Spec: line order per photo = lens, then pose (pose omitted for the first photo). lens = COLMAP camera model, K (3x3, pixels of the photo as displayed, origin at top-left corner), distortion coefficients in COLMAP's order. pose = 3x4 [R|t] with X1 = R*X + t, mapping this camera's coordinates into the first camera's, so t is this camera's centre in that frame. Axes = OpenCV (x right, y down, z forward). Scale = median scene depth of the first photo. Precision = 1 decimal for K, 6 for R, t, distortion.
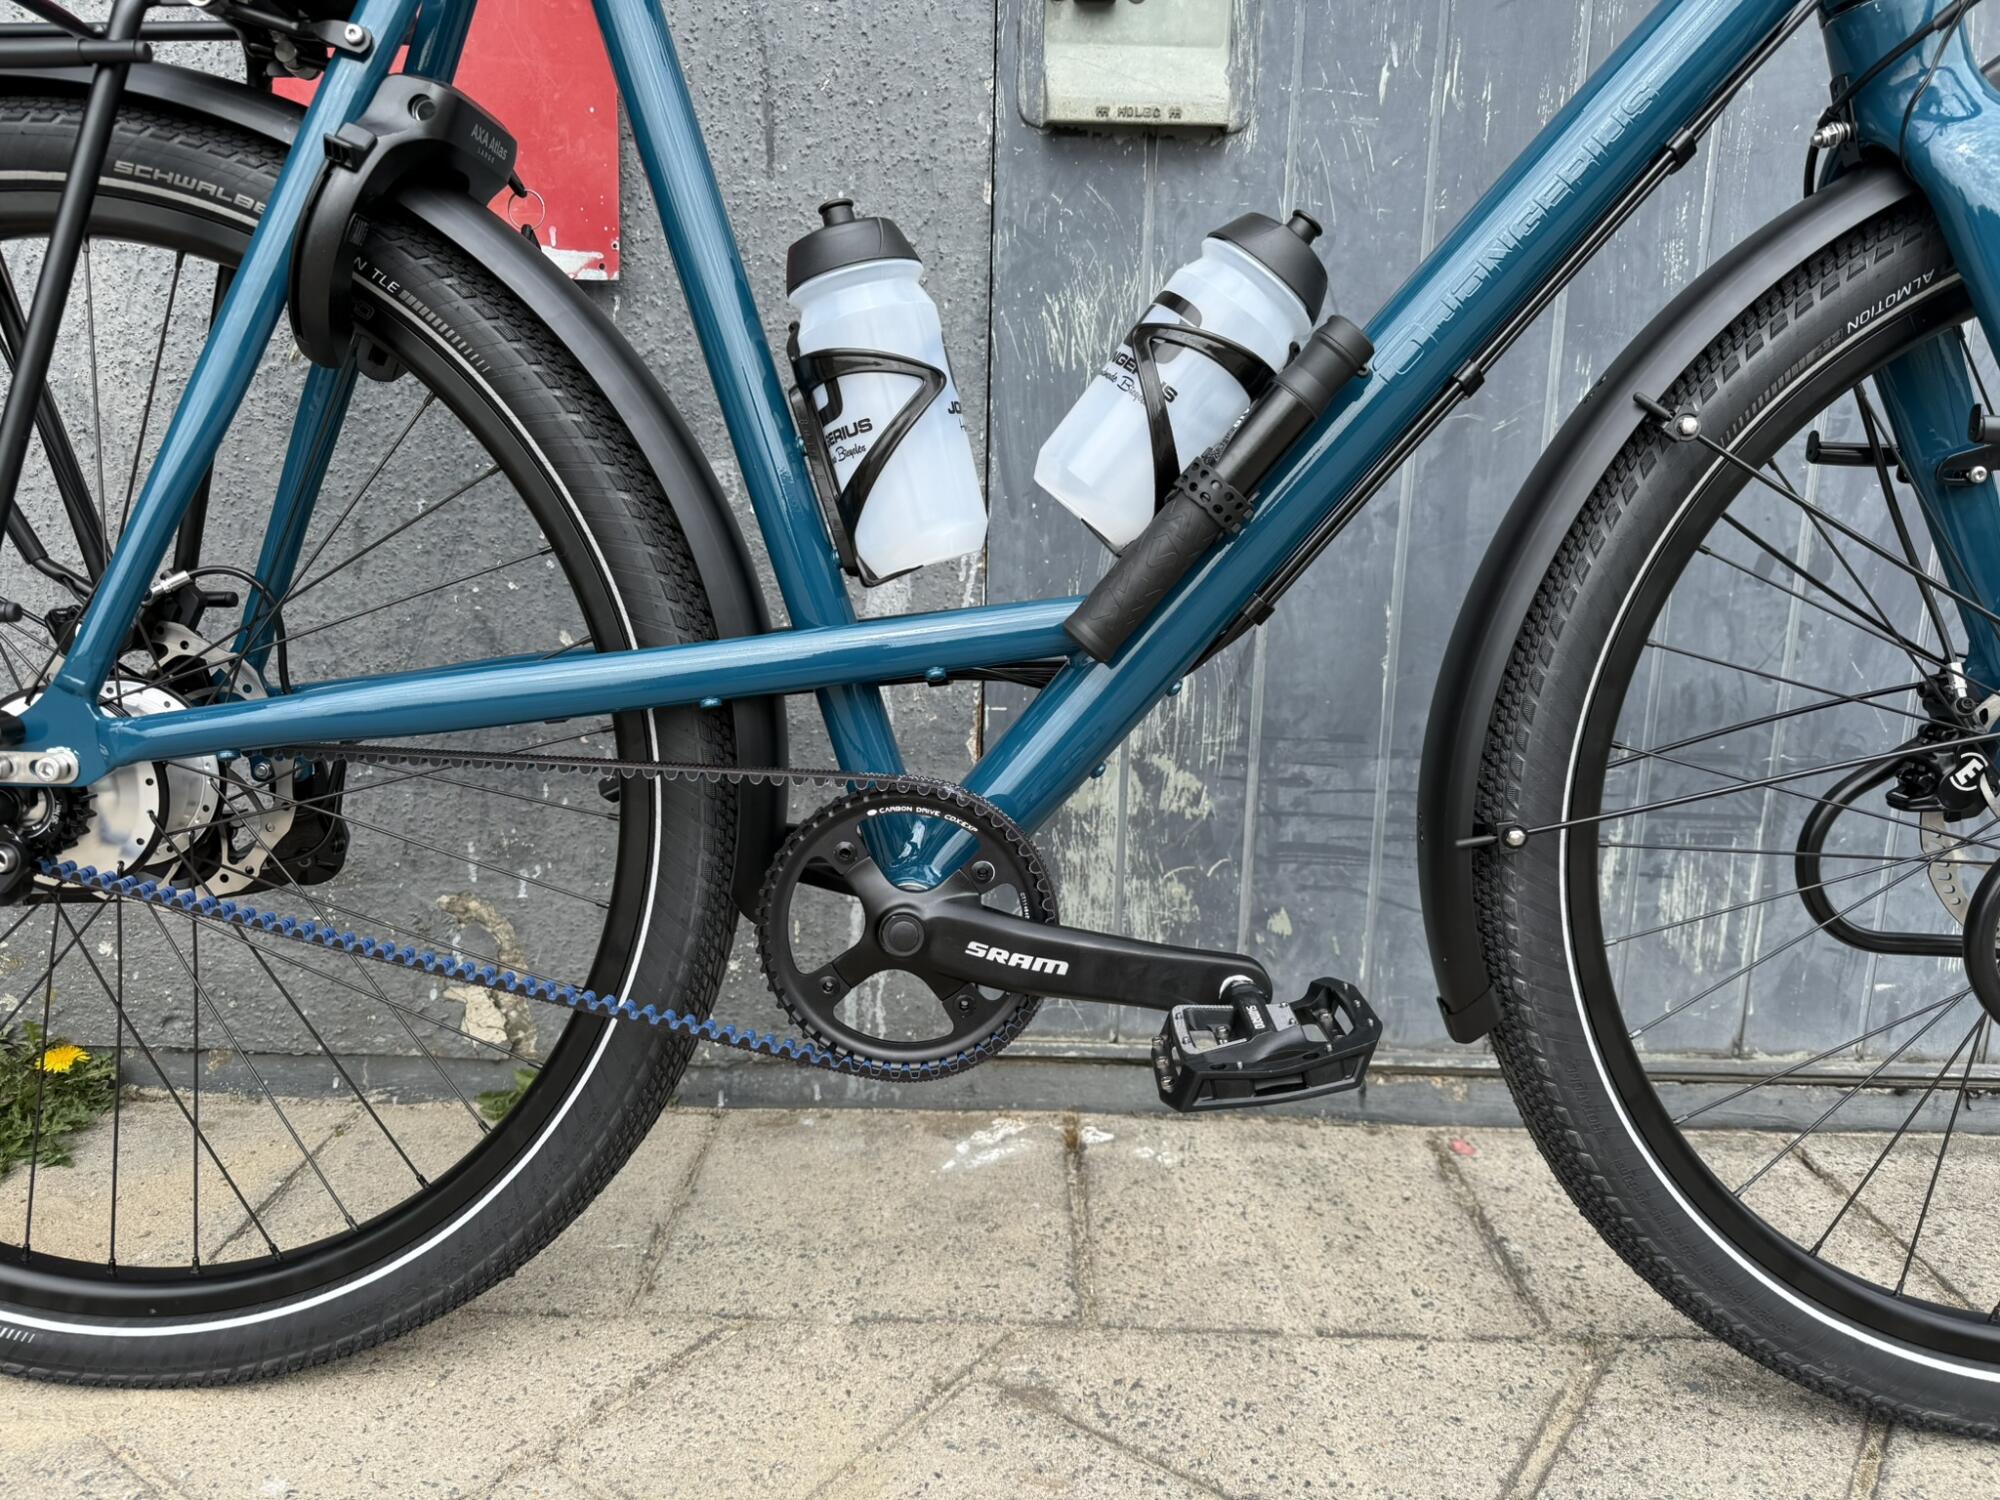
lens RADIAL K [[1431.0, 0, 1004.7], [0, 1431.0, 766.4], [0, 0, 1]] dist [0.025169, -0.043551]
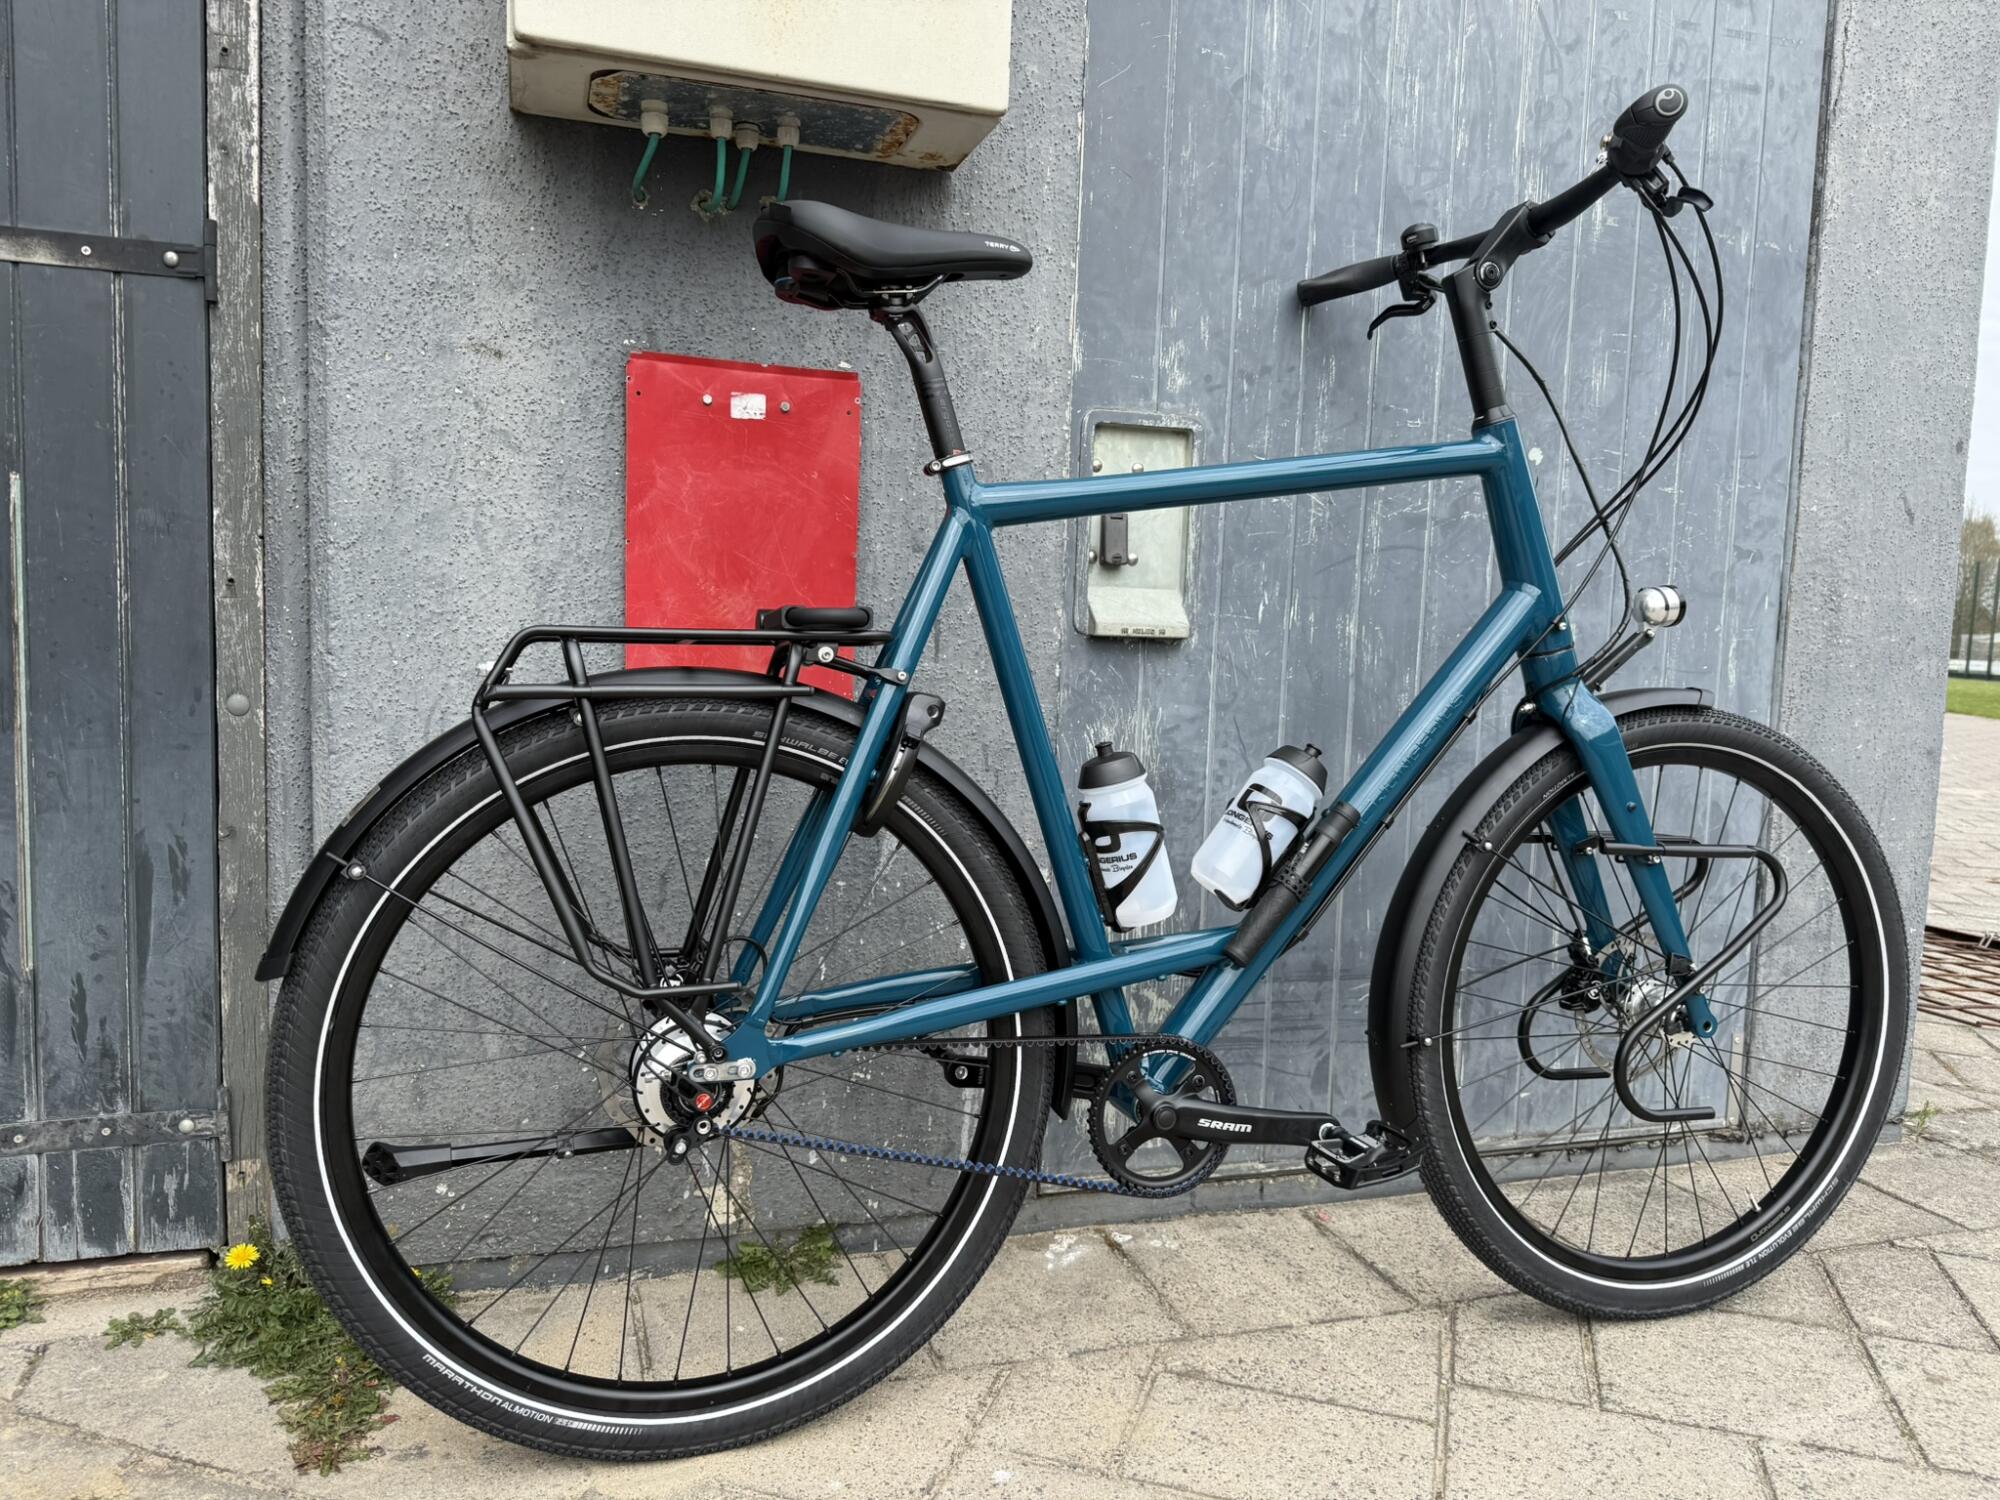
lens RADIAL K [[1431.0, 0, 999.8], [0, 1431.0, 748.8], [0, 0, 1]] dist [0.025169, -0.043551]
pose [[0.947151, -0.017225, 0.320326, -0.648721], [0.054659, 0.992621, -0.108240, -0.131113], [-0.316098, 0.120028, 0.941103, -0.592585]]
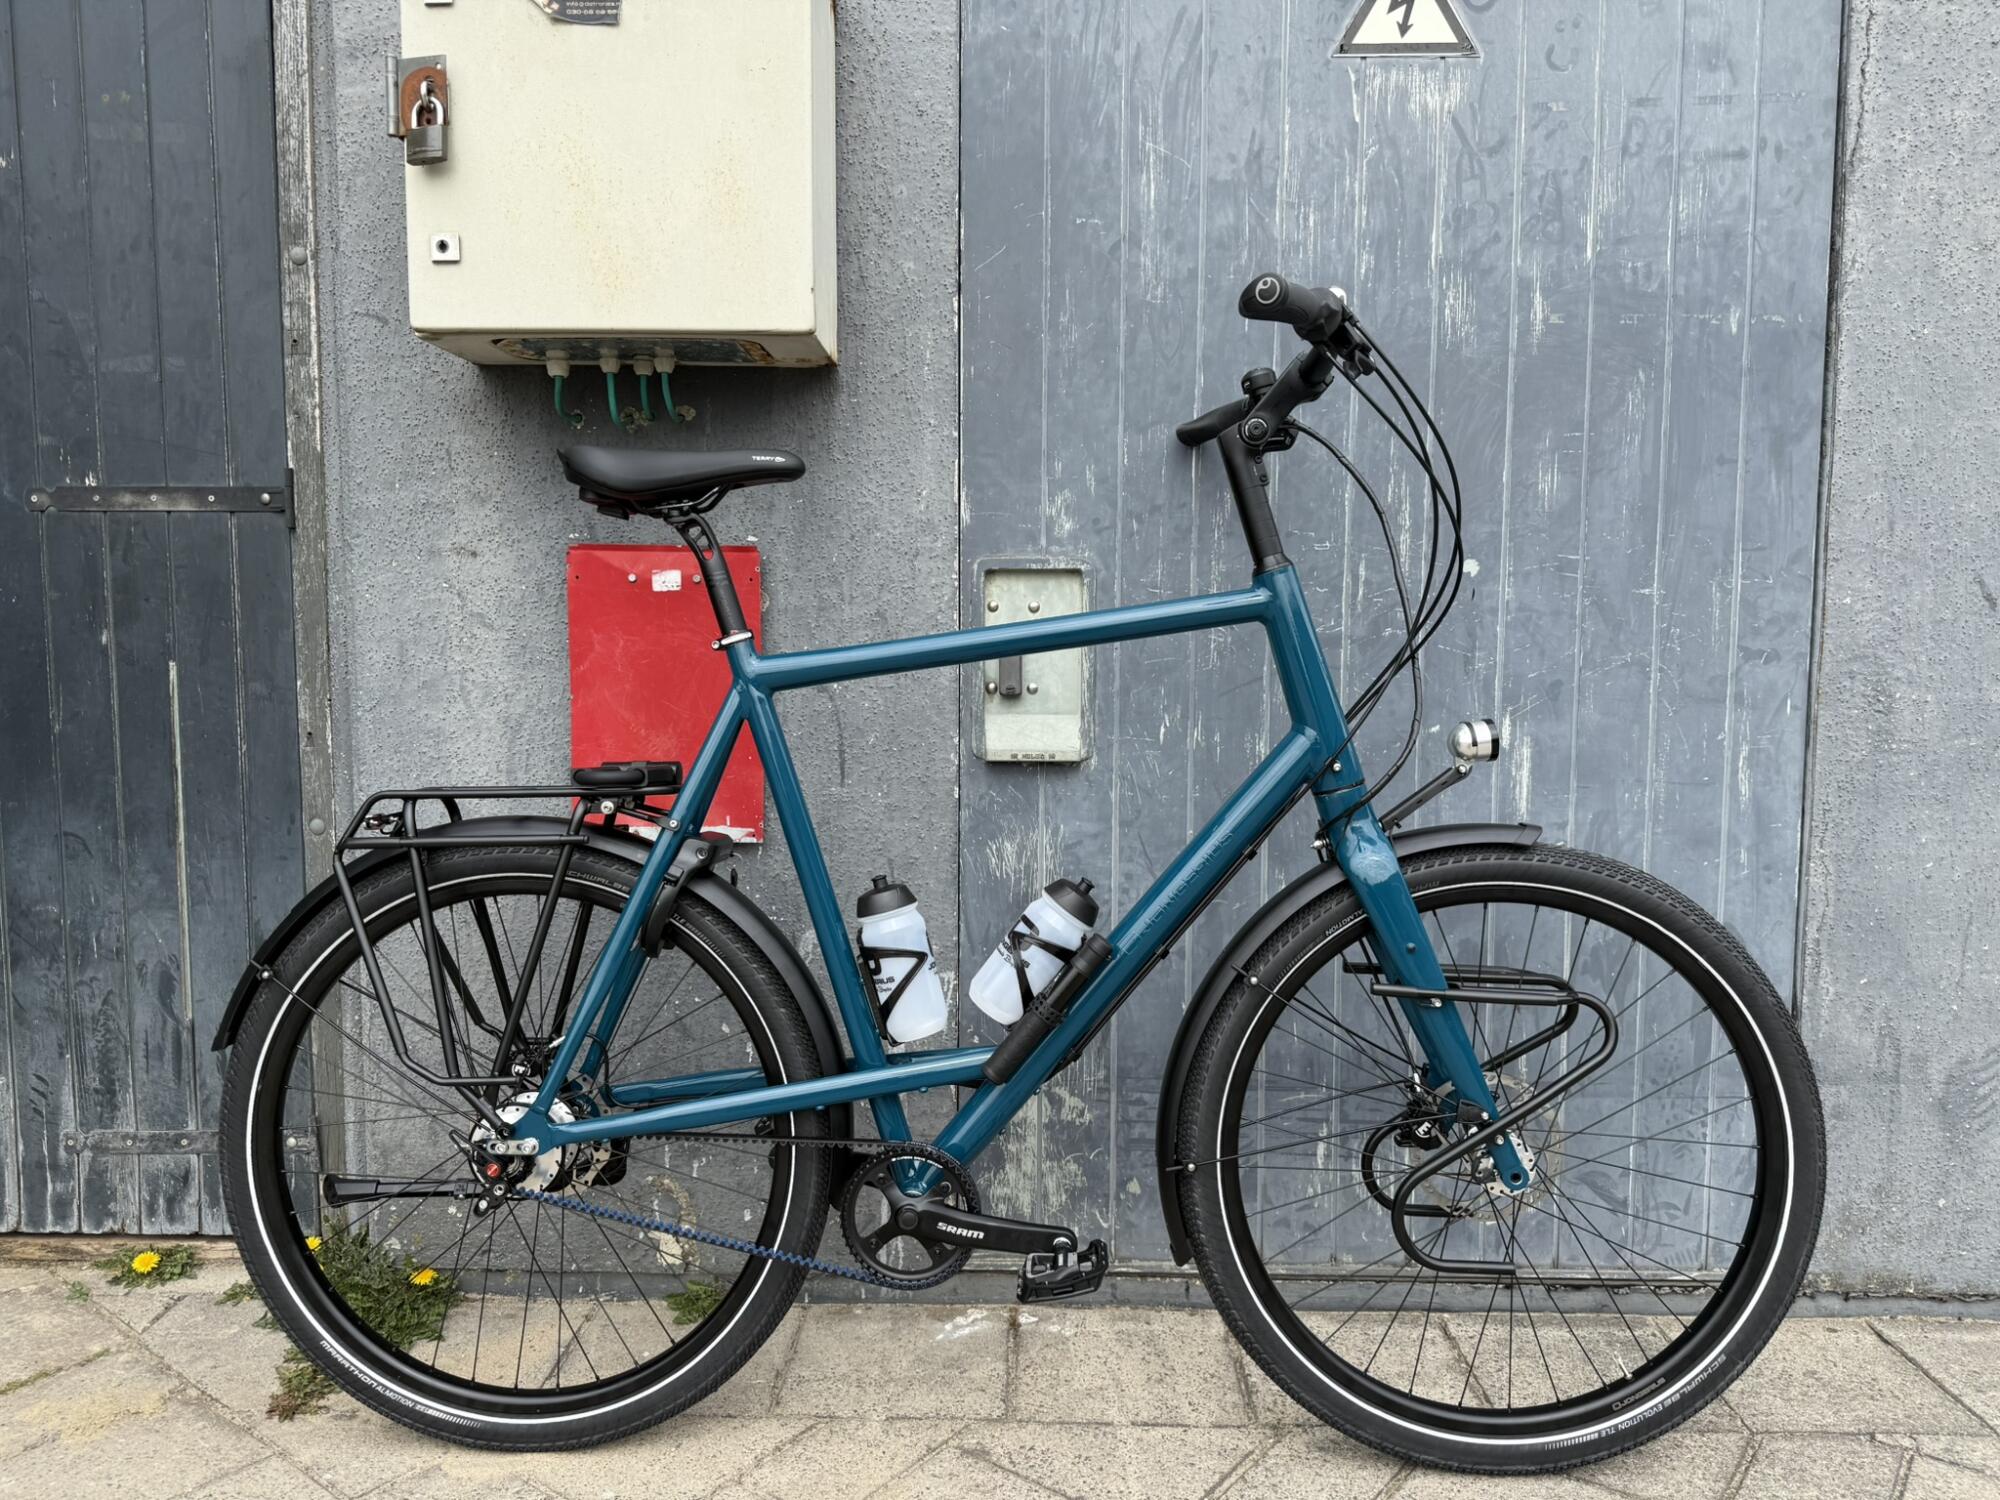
lens RADIAL K [[1431.0, 0, 1002.1], [0, 1431.0, 747.4], [0, 0, 1]] dist [0.025169, -0.043551]
pose [[0.999654, -0.016684, -0.020336, 0.091787], [0.013777, 0.990672, -0.135566, -0.211796], [0.022408, 0.135239, 0.990560, -0.904480]]
